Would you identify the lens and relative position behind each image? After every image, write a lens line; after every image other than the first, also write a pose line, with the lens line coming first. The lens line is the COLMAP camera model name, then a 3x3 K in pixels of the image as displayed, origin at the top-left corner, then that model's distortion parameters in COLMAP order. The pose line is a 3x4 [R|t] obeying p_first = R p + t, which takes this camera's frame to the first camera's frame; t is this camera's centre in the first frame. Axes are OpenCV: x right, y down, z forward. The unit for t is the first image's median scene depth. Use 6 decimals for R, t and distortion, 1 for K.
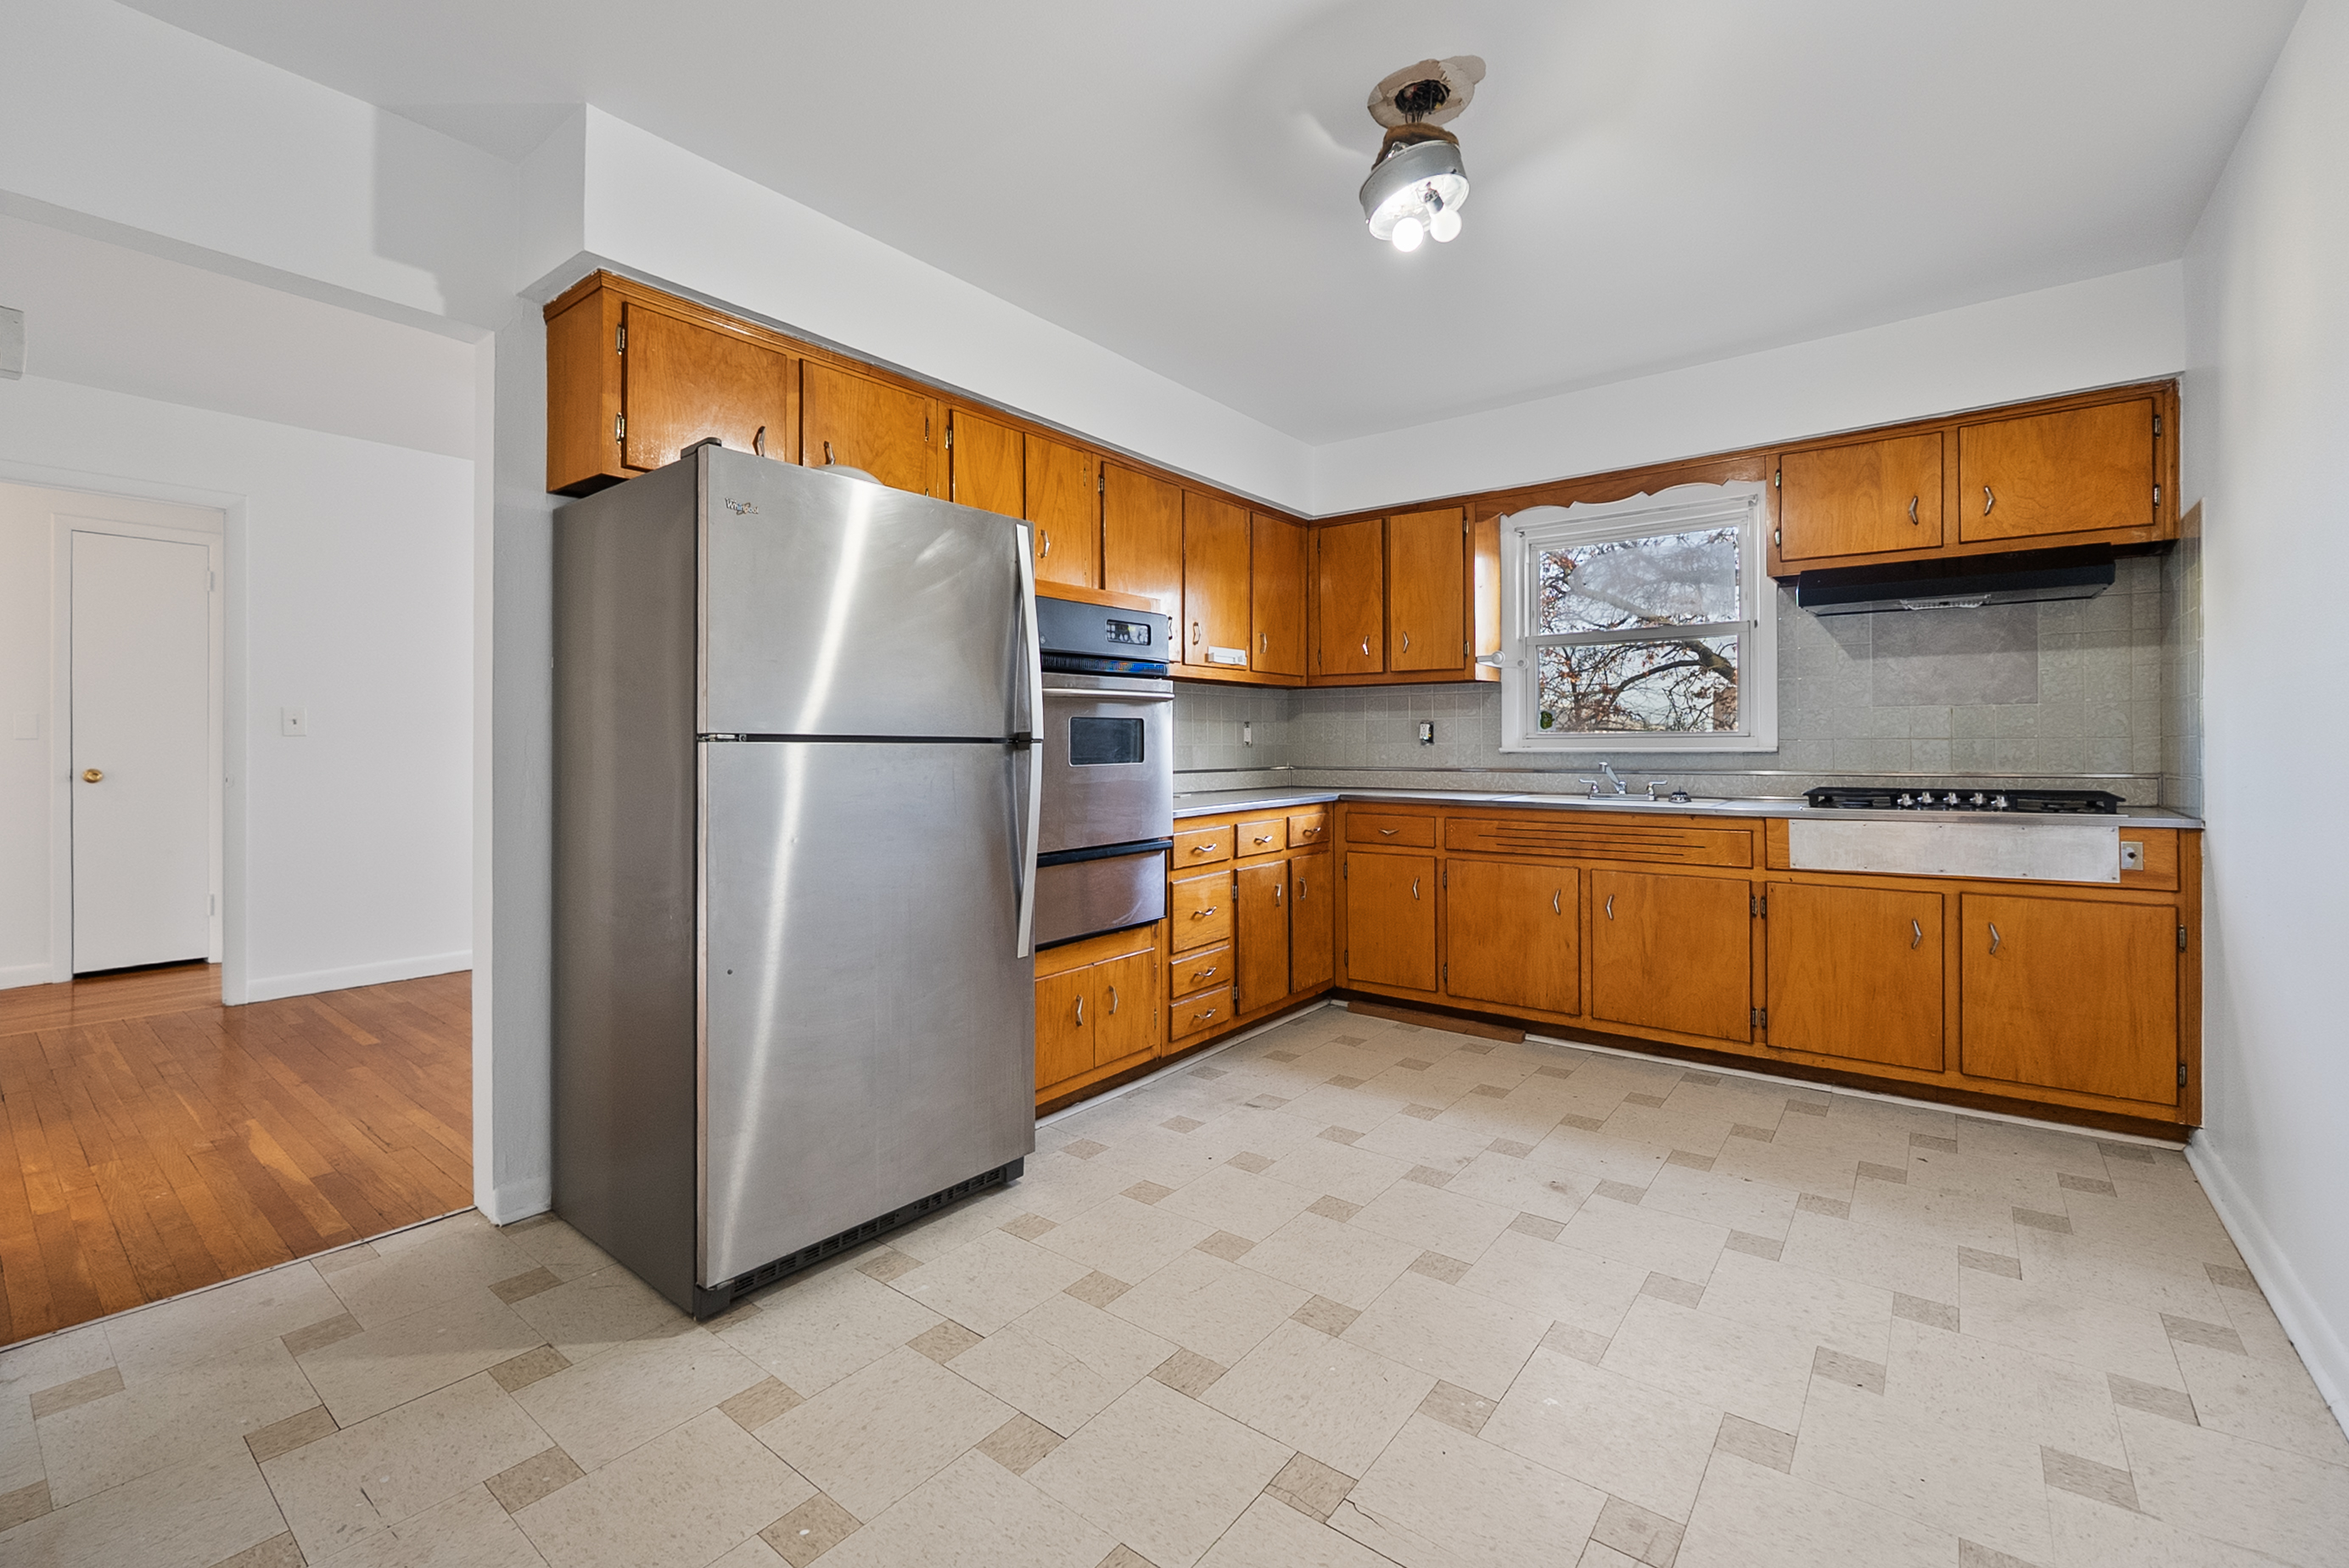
lens RADIAL K [[1015.2, 0, 1168.6], [0, 1015.2, 763.0], [0, 0, 1]] dist [0.000622, -0.000086]
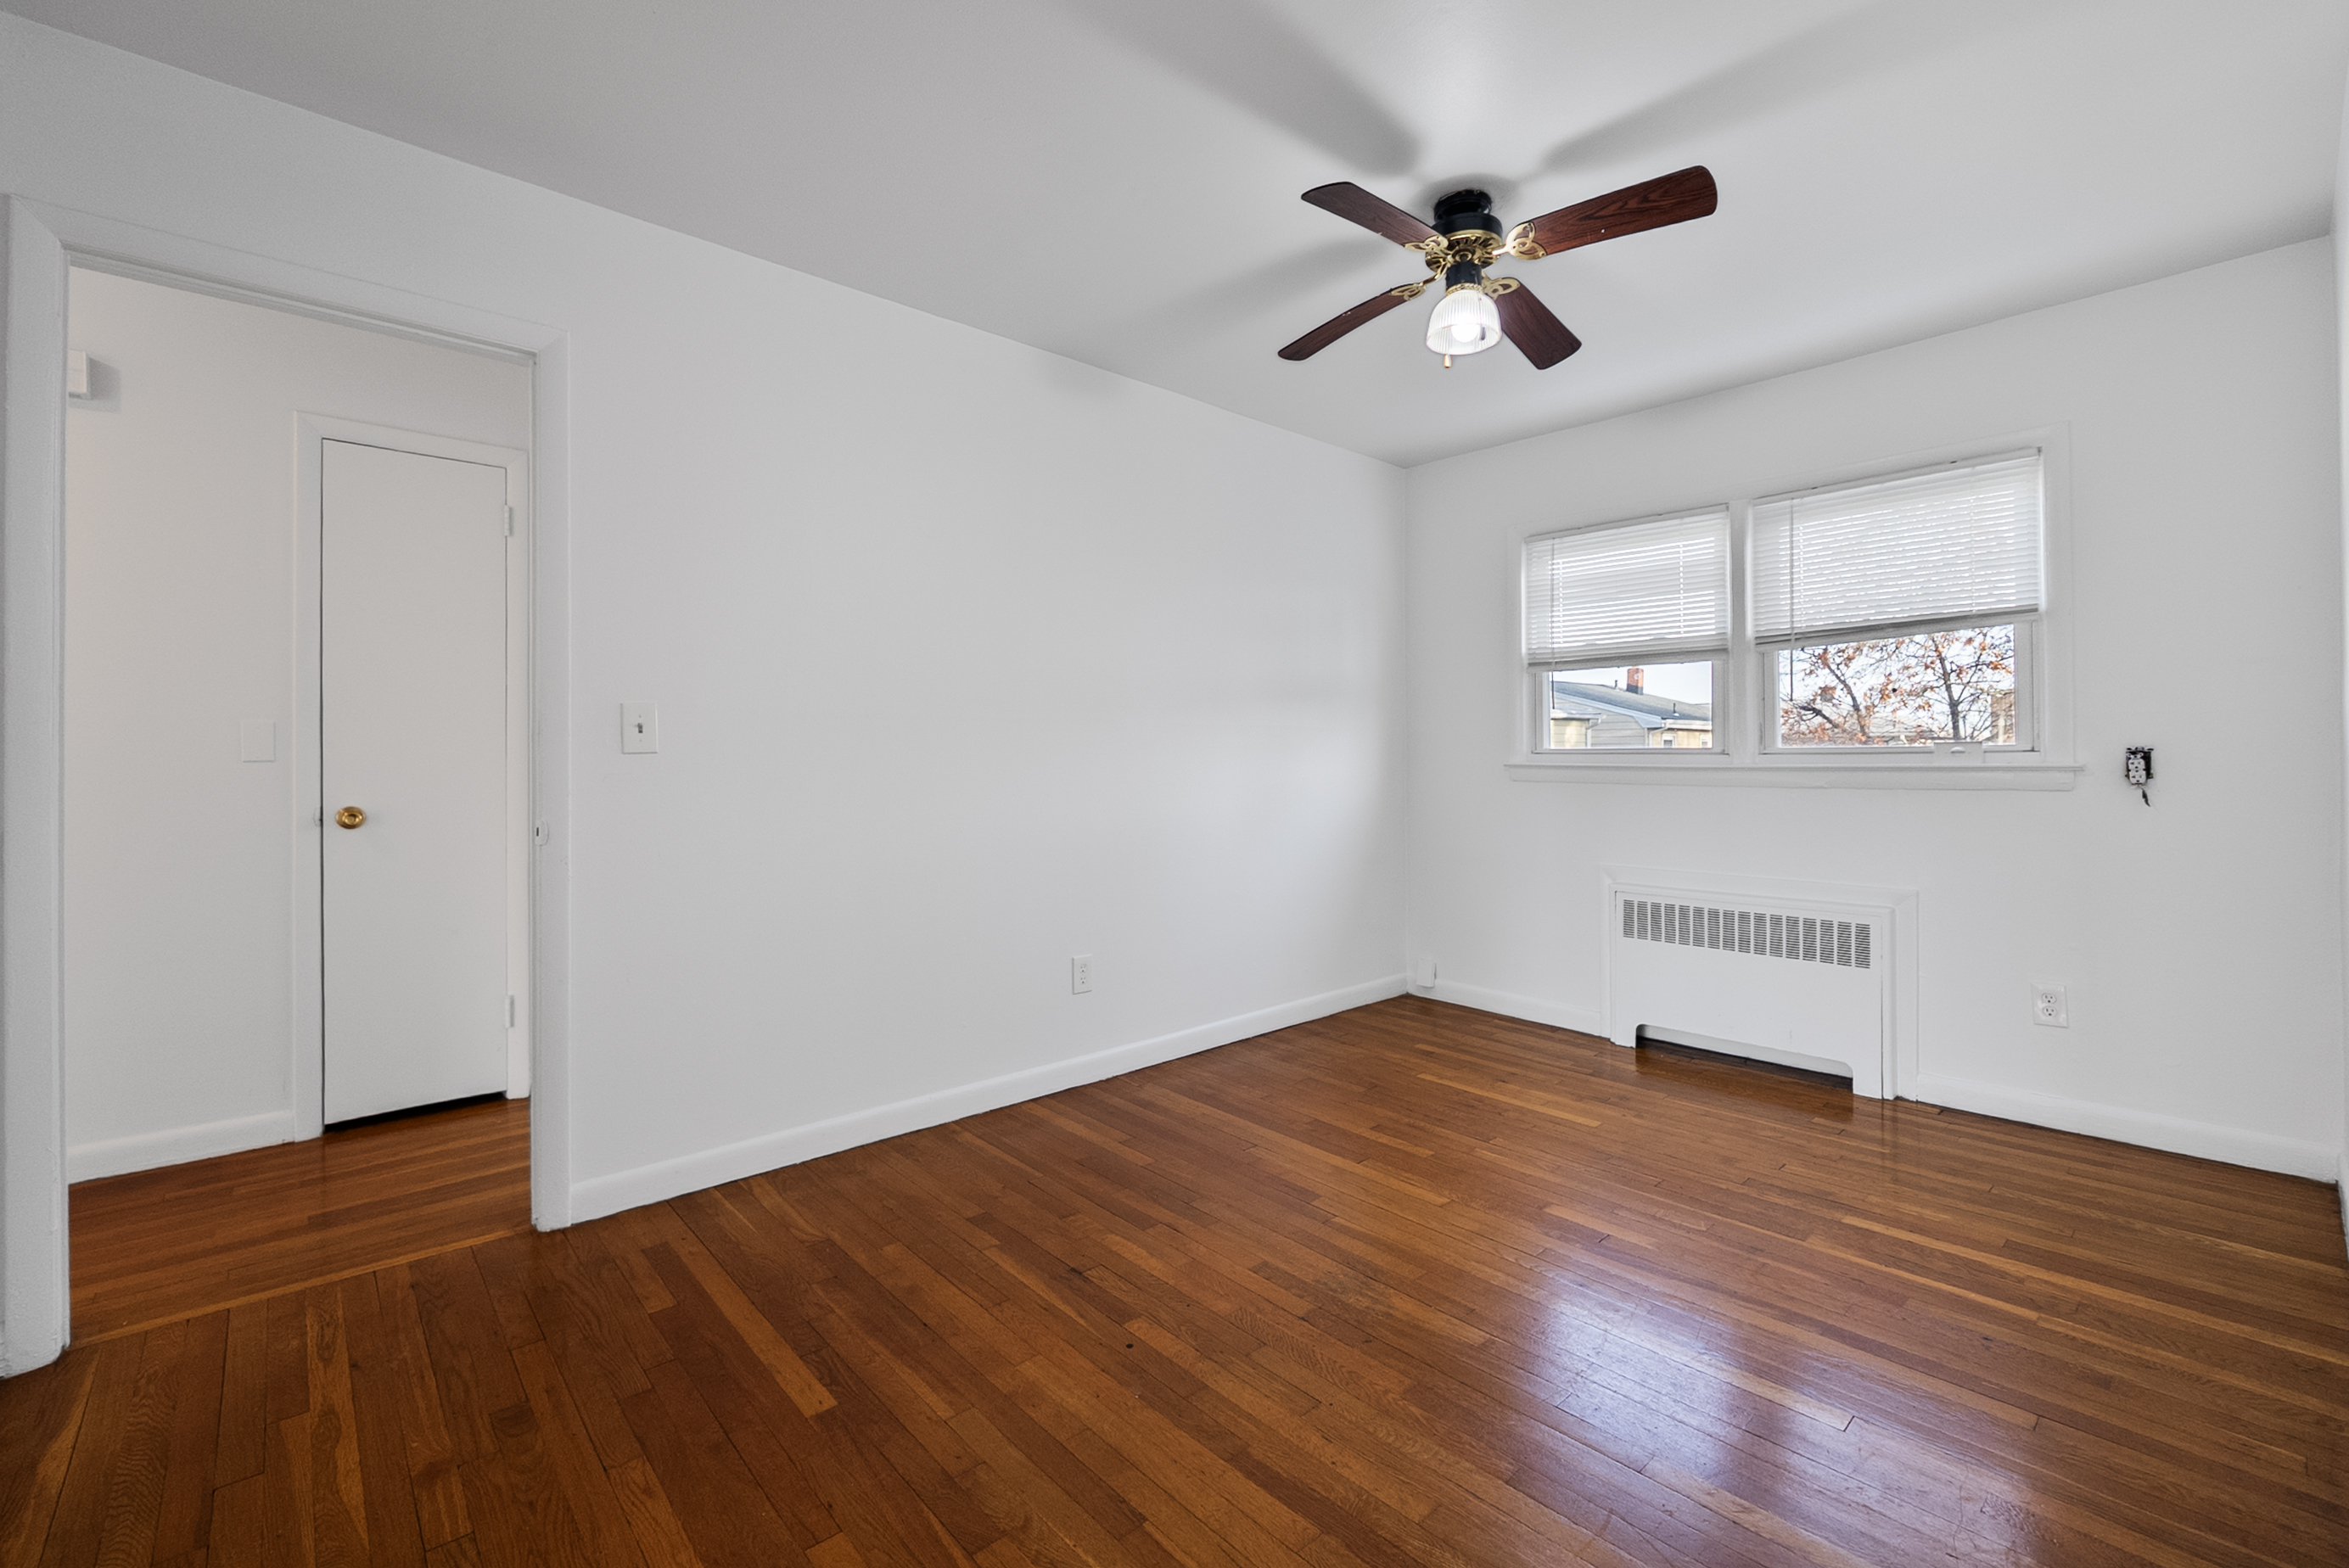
lens RADIAL K [[1015.2, 0, 1182.7], [0, 1015.2, 767.5], [0, 0, 1]] dist [0.000622, -0.000086]
pose [[0.985971, -0.006208, -0.166799, -0.431468], [0.005218, 0.999966, -0.006370, -0.012500], [0.166833, 0.005410, 0.985970, 0.453297]]
